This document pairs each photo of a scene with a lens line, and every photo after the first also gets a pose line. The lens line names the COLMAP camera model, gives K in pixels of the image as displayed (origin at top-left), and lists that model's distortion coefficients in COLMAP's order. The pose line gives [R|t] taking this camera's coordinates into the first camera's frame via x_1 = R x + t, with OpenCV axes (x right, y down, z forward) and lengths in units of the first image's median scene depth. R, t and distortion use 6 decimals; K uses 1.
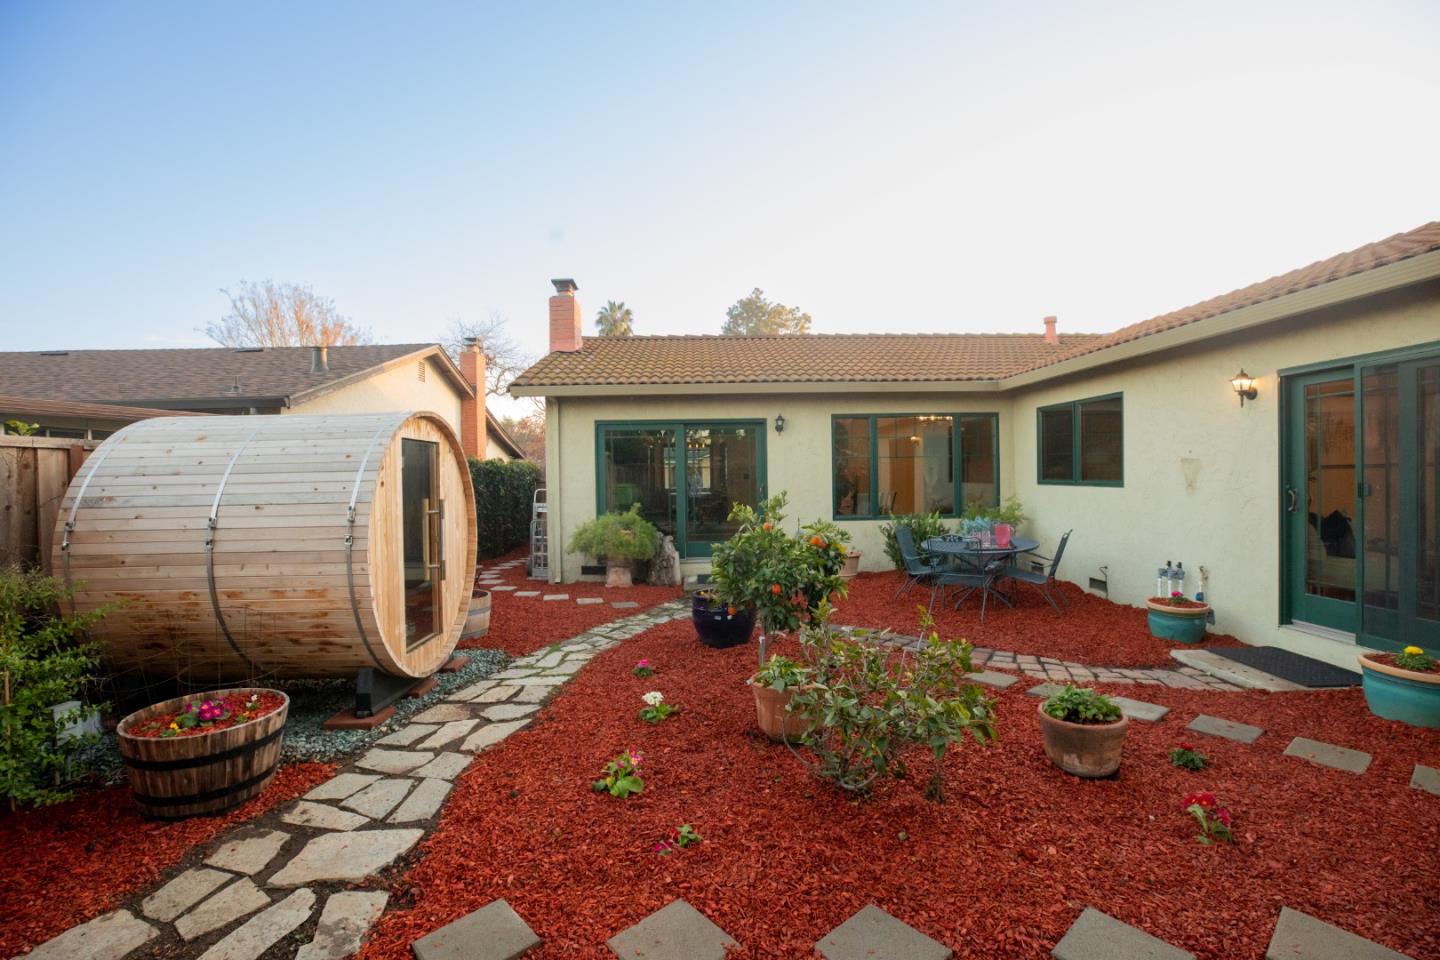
lens RADIAL K [[661.4, 0, 715.4], [0, 661.4, 476.3], [0, 0, 1]] dist [-0.036134, 0.007517]
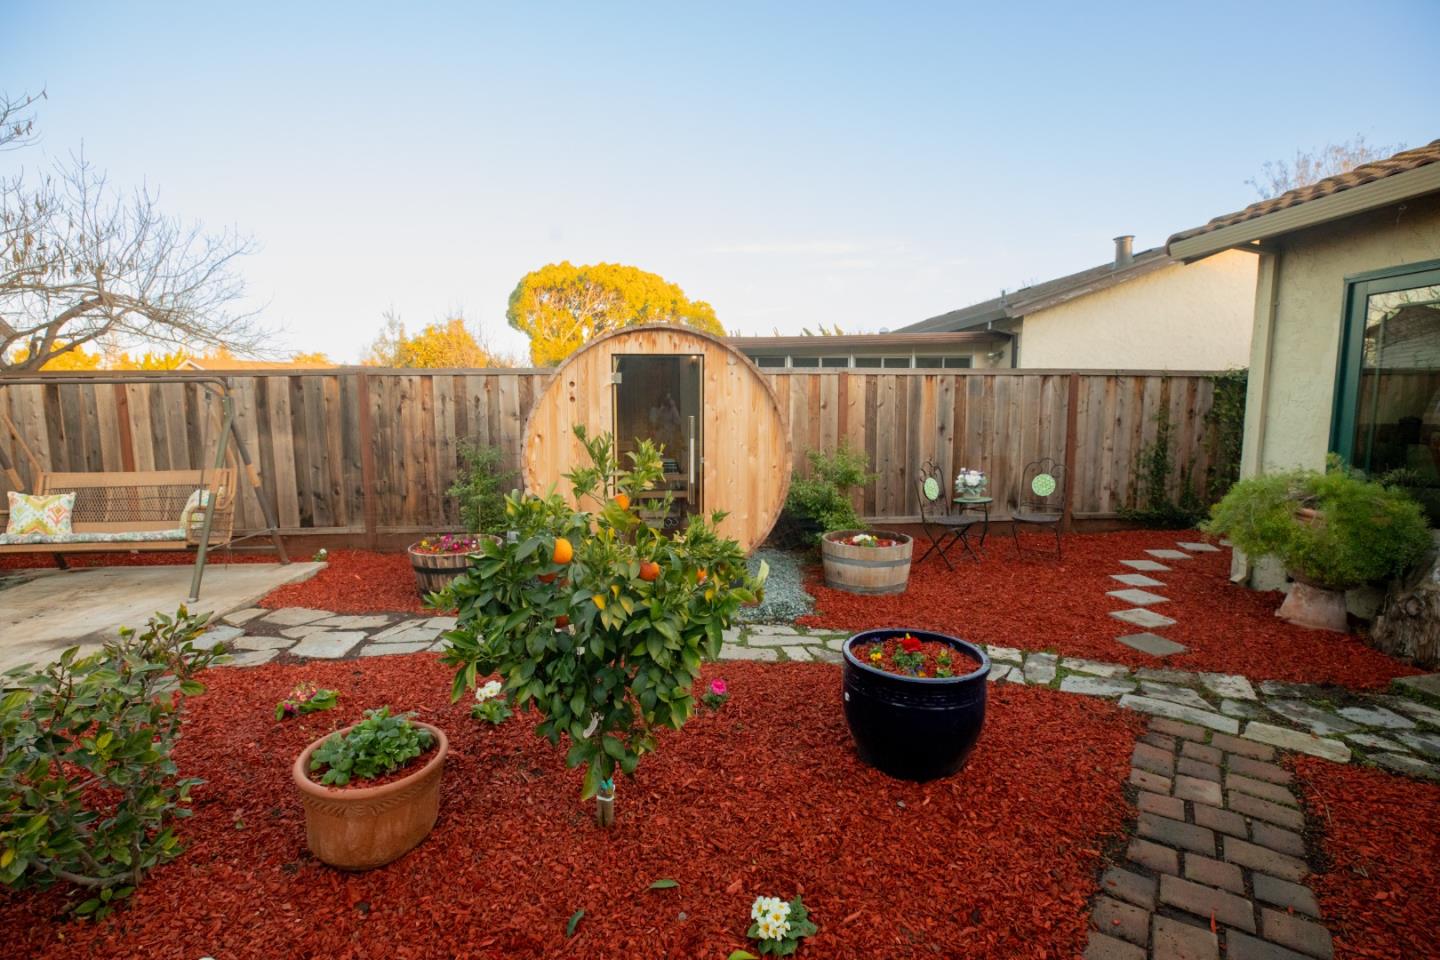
lens RADIAL K [[661.4, 0, 713.0], [0, 661.4, 482.7], [0, 0, 1]] dist [-0.036134, 0.007517]
pose [[0.054879, 0.136738, -0.989086, 0.471583], [0.001448, 0.990567, 0.137023, -0.000473], [0.998492, -0.008952, 0.054163, 0.905733]]
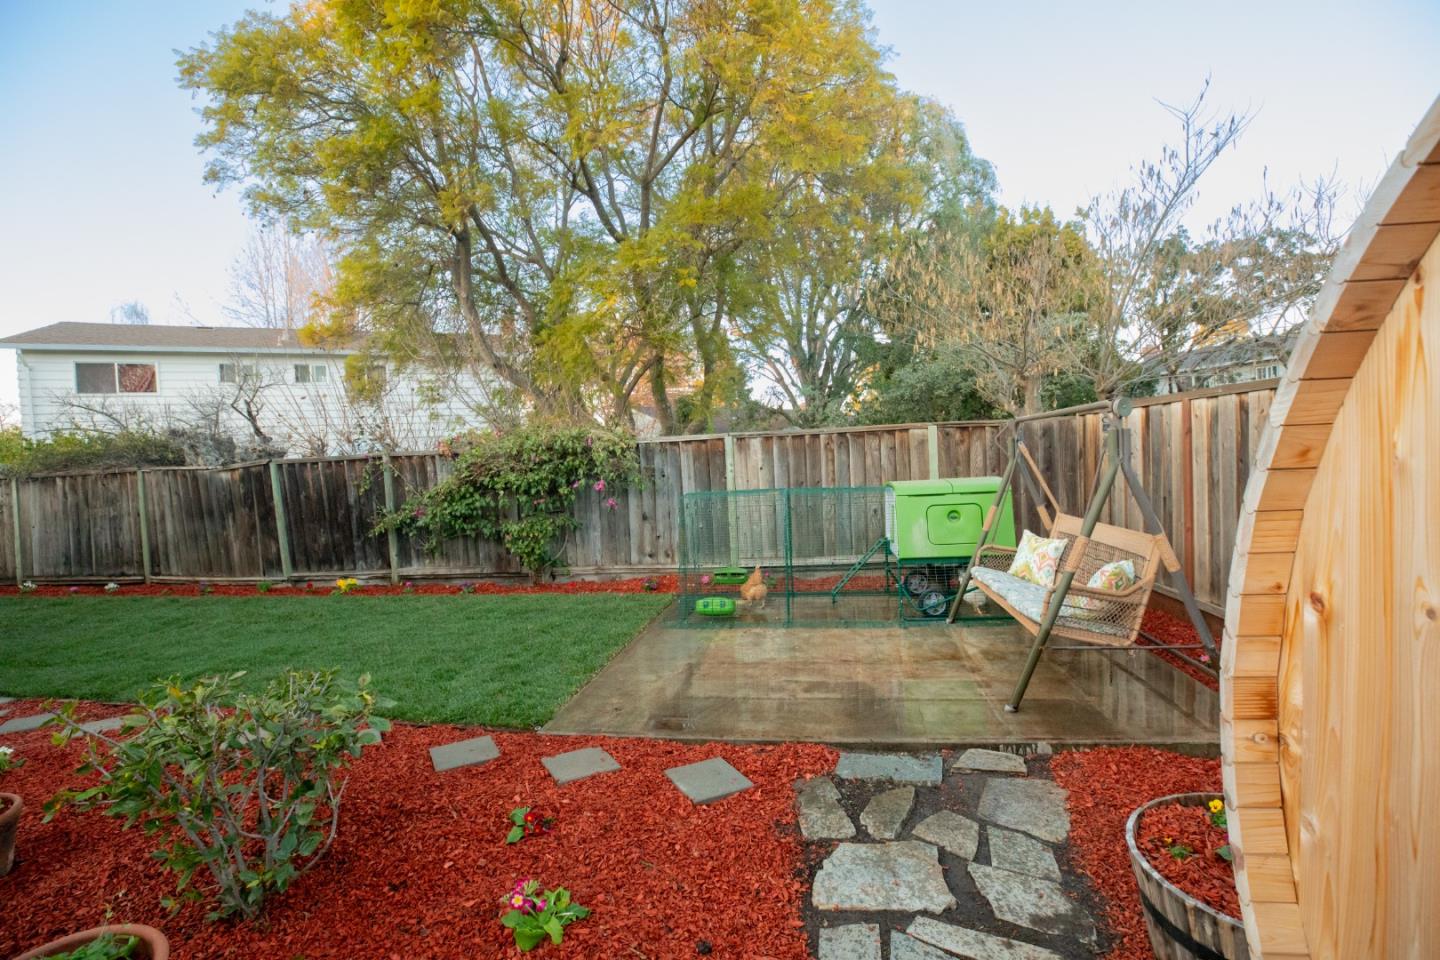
lens RADIAL K [[661.4, 0, 721.2], [0, 661.4, 478.3], [0, 0, 1]] dist [-0.036134, 0.007517]
pose [[-0.983968, 0.055827, 0.169382, -0.265071], [0.062026, 0.997577, 0.031524, 0.010157], [-0.167212, 0.041525, -0.985046, 0.924513]]
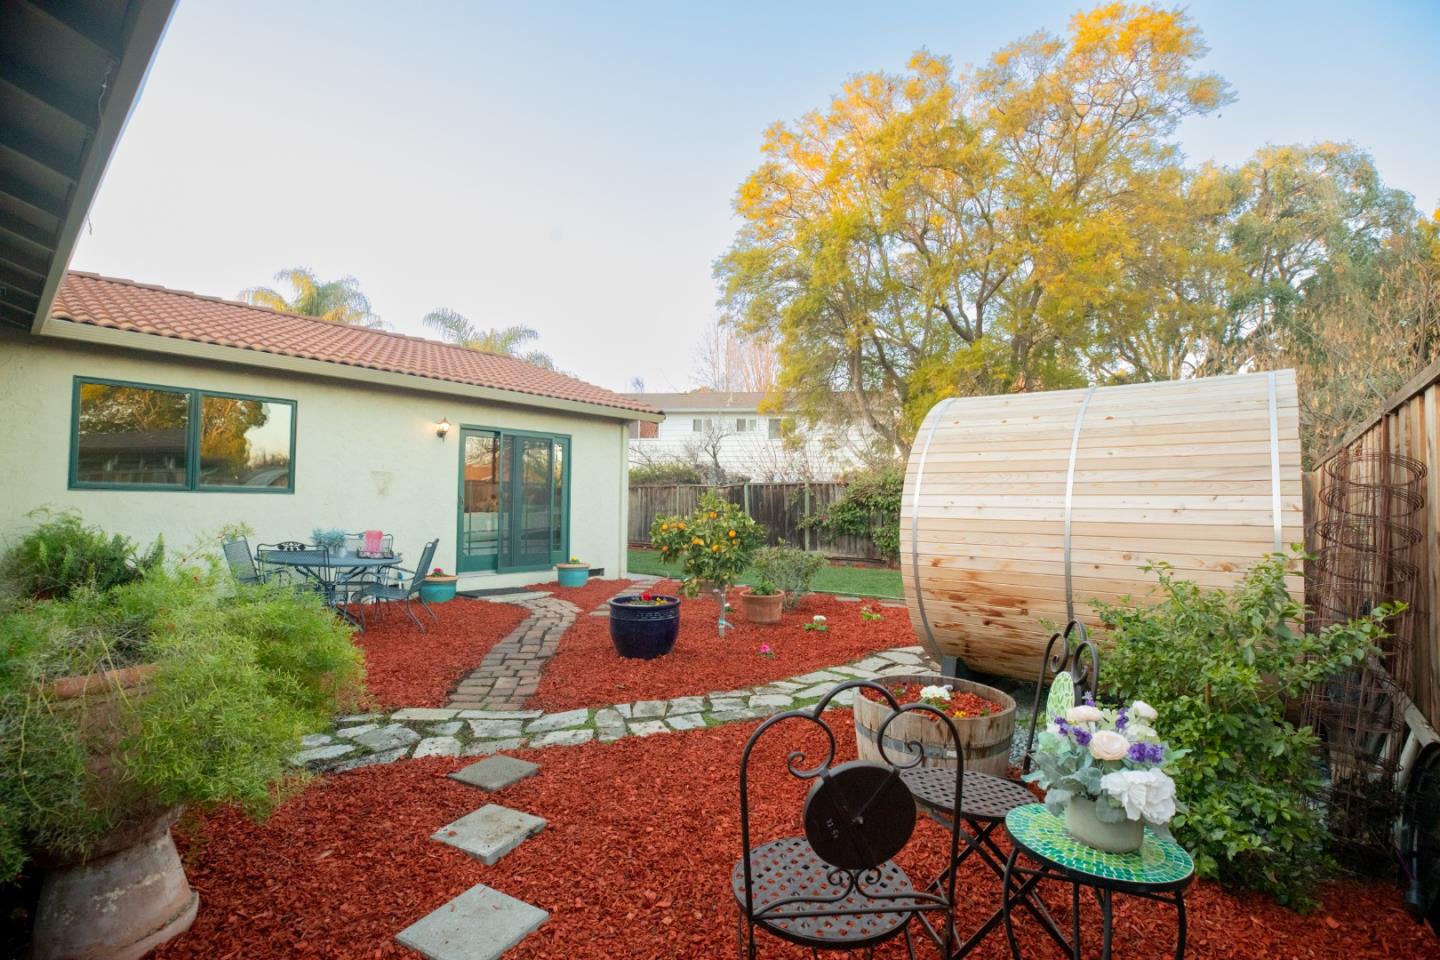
lens RADIAL K [[642.2, 0, 718.9], [0, 642.2, 489.3], [0, 0, 1]] dist [-0.030137, -0.000029]
pose [[-0.742993, 0.022654, 0.668915, -0.703541], [0.004699, 0.999579, -0.028634, 0.055298], [-0.669282, -0.018131, -0.742787, 1.712980]]
